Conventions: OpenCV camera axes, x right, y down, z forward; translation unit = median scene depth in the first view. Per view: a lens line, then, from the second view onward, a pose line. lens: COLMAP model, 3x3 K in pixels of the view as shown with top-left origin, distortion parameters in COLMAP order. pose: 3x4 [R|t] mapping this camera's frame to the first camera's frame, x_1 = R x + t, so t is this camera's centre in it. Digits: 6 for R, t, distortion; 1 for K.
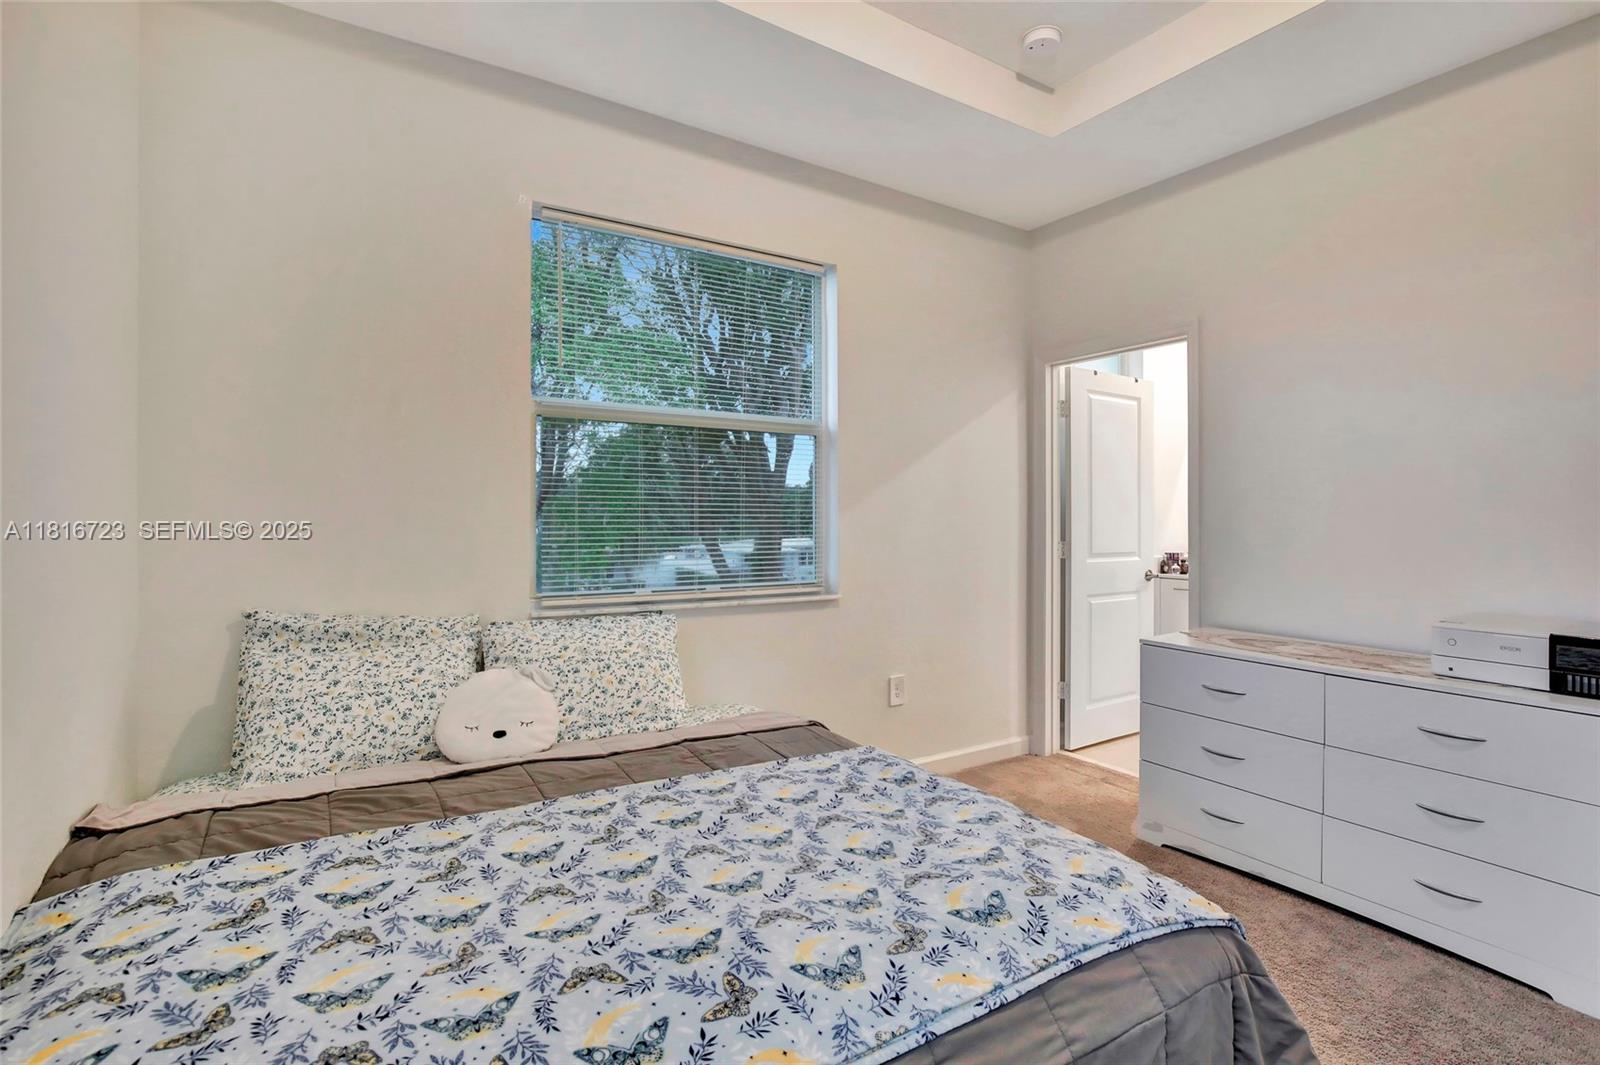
lens RADIAL K [[767.9, 0, 809.1], [0, 767.9, 481.4], [0, 0, 1]] dist [-0.025166, 0.000038]
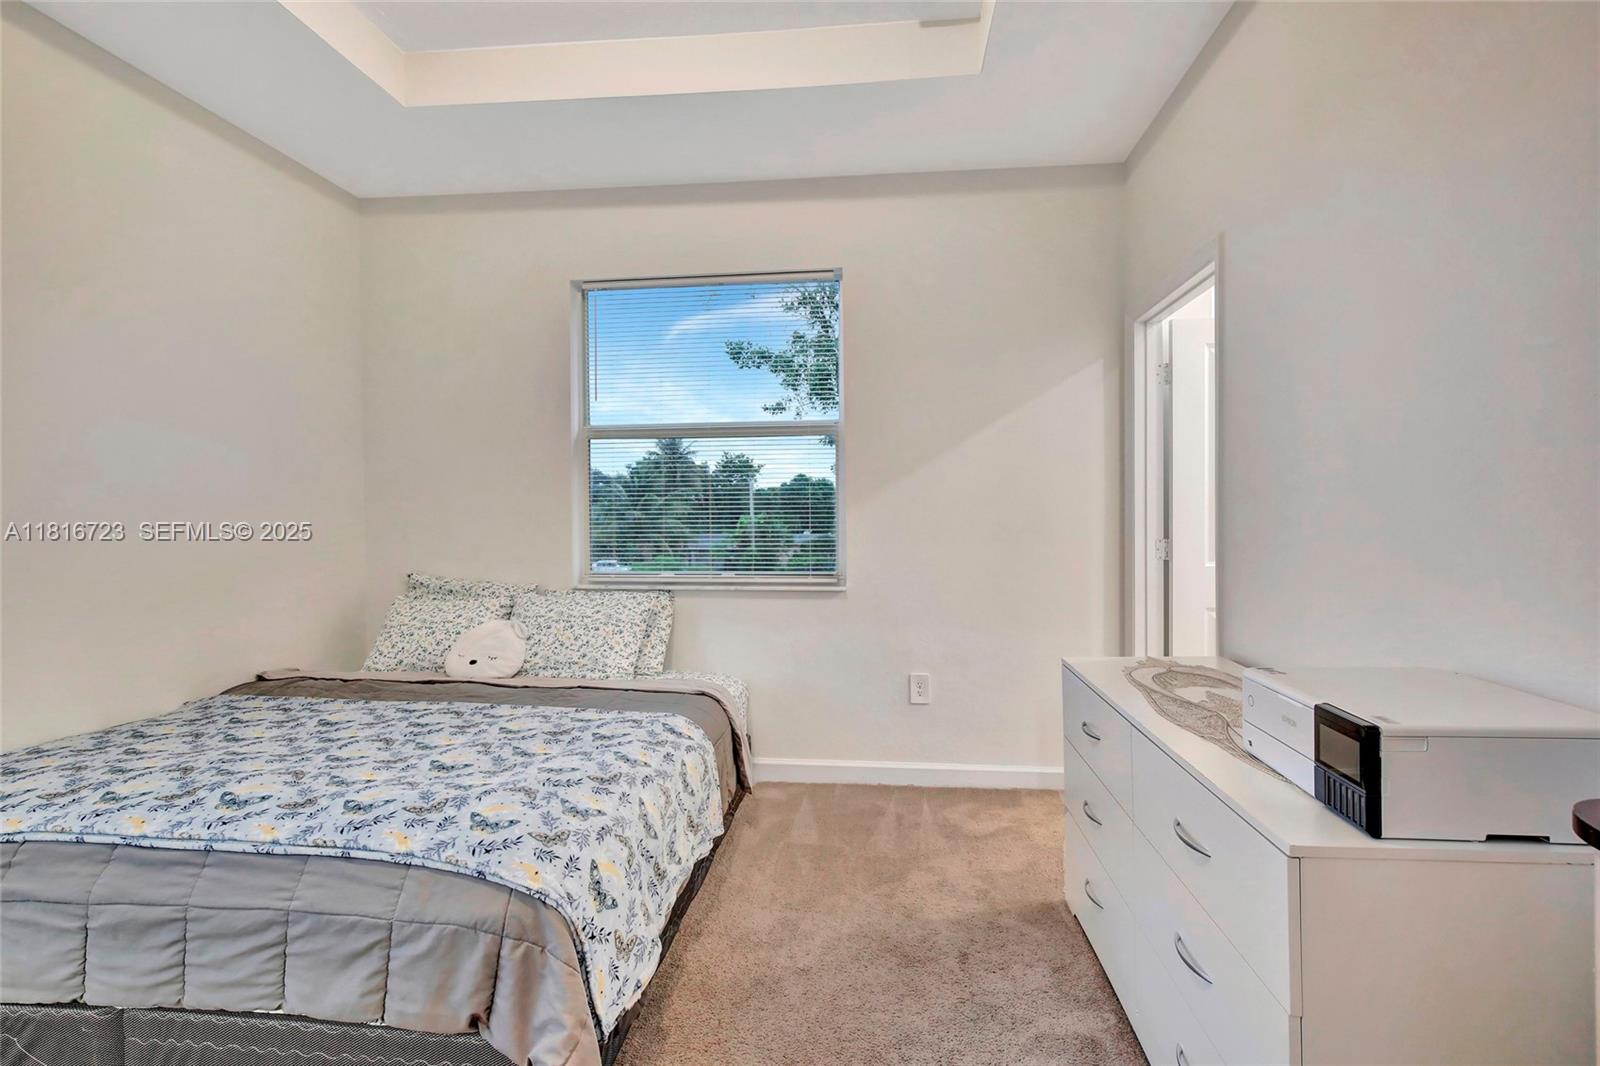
lens RADIAL K [[744.4, 0, 813.4], [0, 744.4, 505.5], [0, 0, 1]] dist [-0.017899, 0.001401]
pose [[0.780890, -0.017144, -0.624433, 1.068976], [0.037514, 0.999106, 0.019482, 0.028369], [0.623541, -0.038639, 0.780836, 0.325743]]
